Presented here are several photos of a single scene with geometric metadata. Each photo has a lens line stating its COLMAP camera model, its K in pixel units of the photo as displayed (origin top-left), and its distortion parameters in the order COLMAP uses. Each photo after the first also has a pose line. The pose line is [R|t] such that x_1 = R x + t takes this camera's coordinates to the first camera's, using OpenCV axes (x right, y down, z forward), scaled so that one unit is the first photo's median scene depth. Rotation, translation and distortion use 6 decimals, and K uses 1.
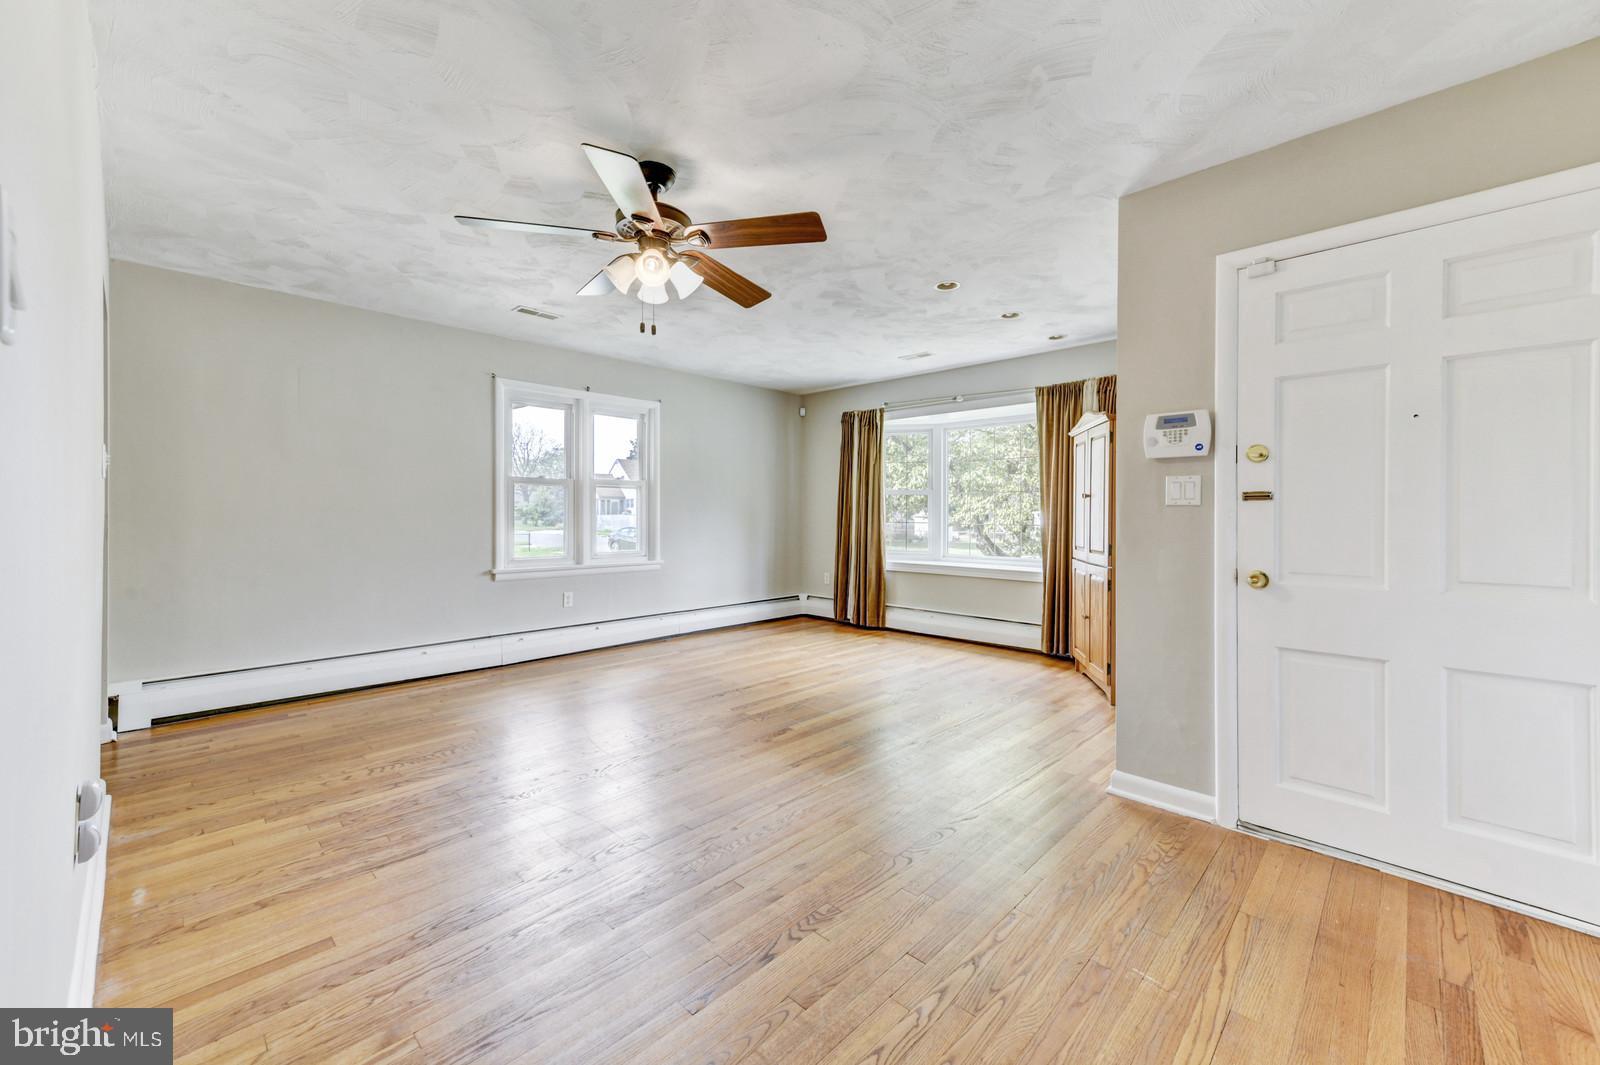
lens RADIAL K [[635.7, 0, 800.6], [0, 635.7, 522.2], [0, 0, 1]] dist [0.000247, -0.000019]
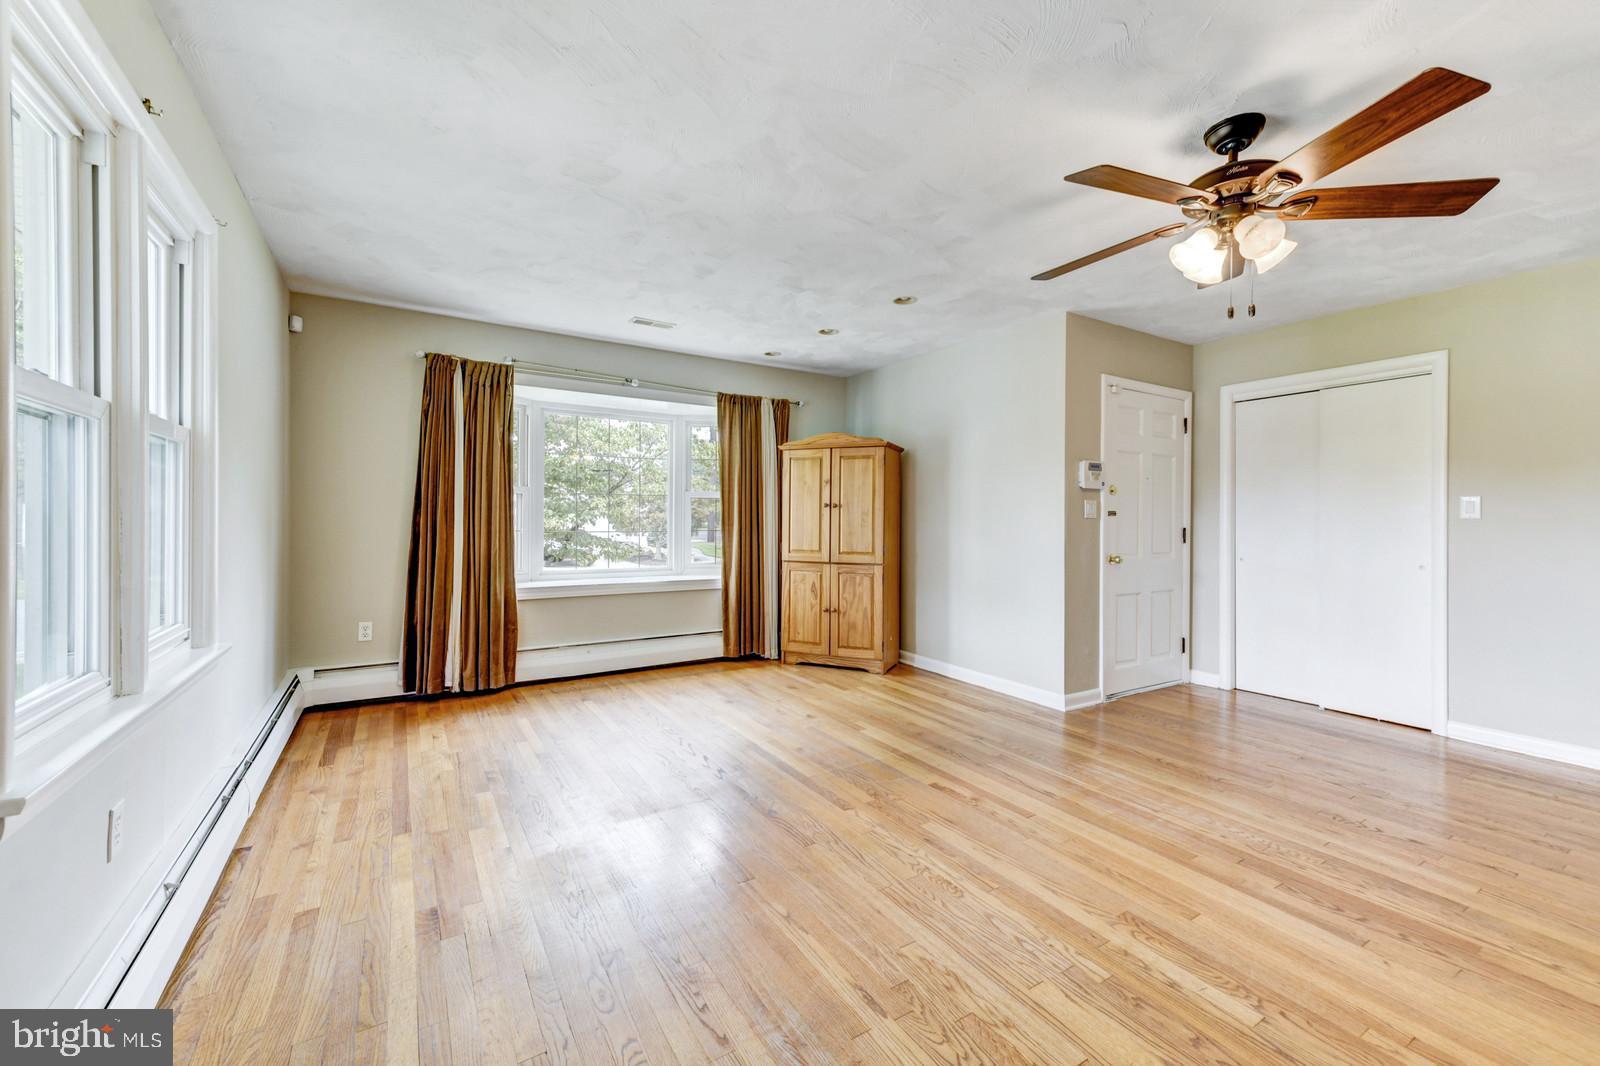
lens RADIAL K [[639.6, 0, 810.5], [0, 639.6, 520.6], [0, 0, 1]] dist [0.012988, -0.000184]
pose [[0.233294, 0.000005, 0.972406, -0.565382], [0.005457, 0.999984, -0.001315, -0.010216], [-0.972391, 0.005614, 0.233291, 0.629456]]
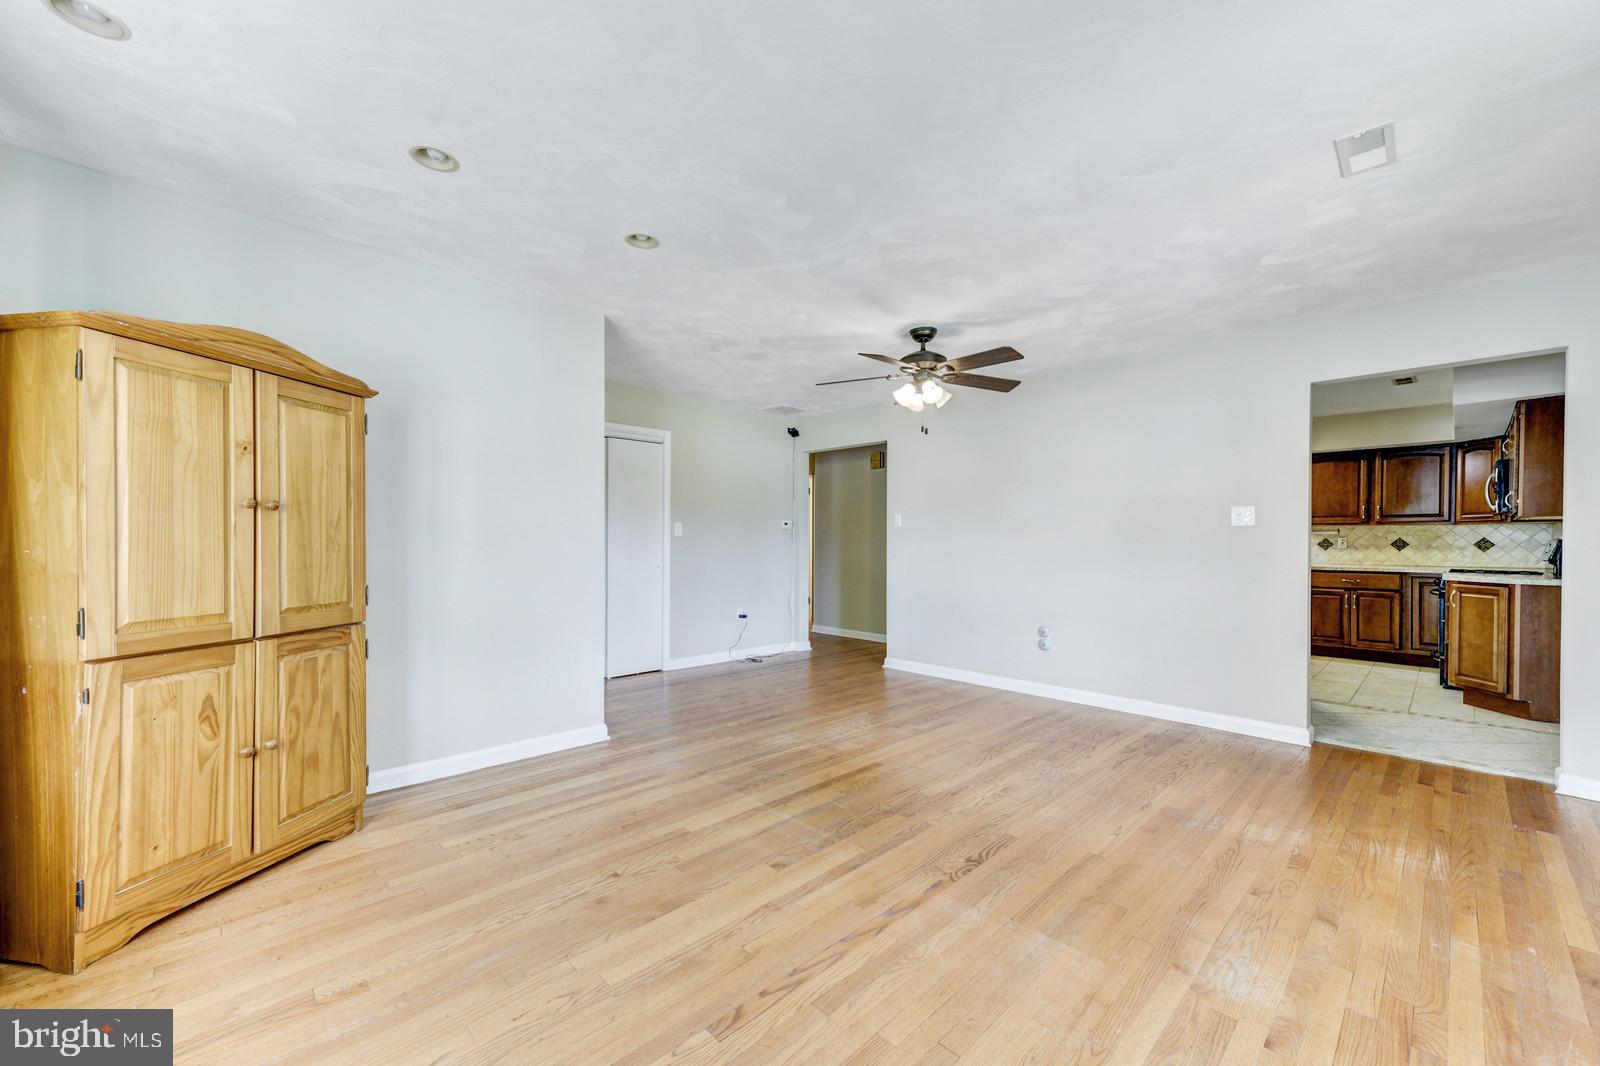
lens RADIAL K [[639.6, 0, 794.5], [0, 639.6, 546.8], [0, 0, 1]] dist [0.012988, -0.000184]
pose [[-0.999450, -0.009327, 0.031832, 0.014763], [-0.008525, 0.999646, 0.025214, -0.019930], [-0.032056, 0.024928, -0.999175, 1.224060]]
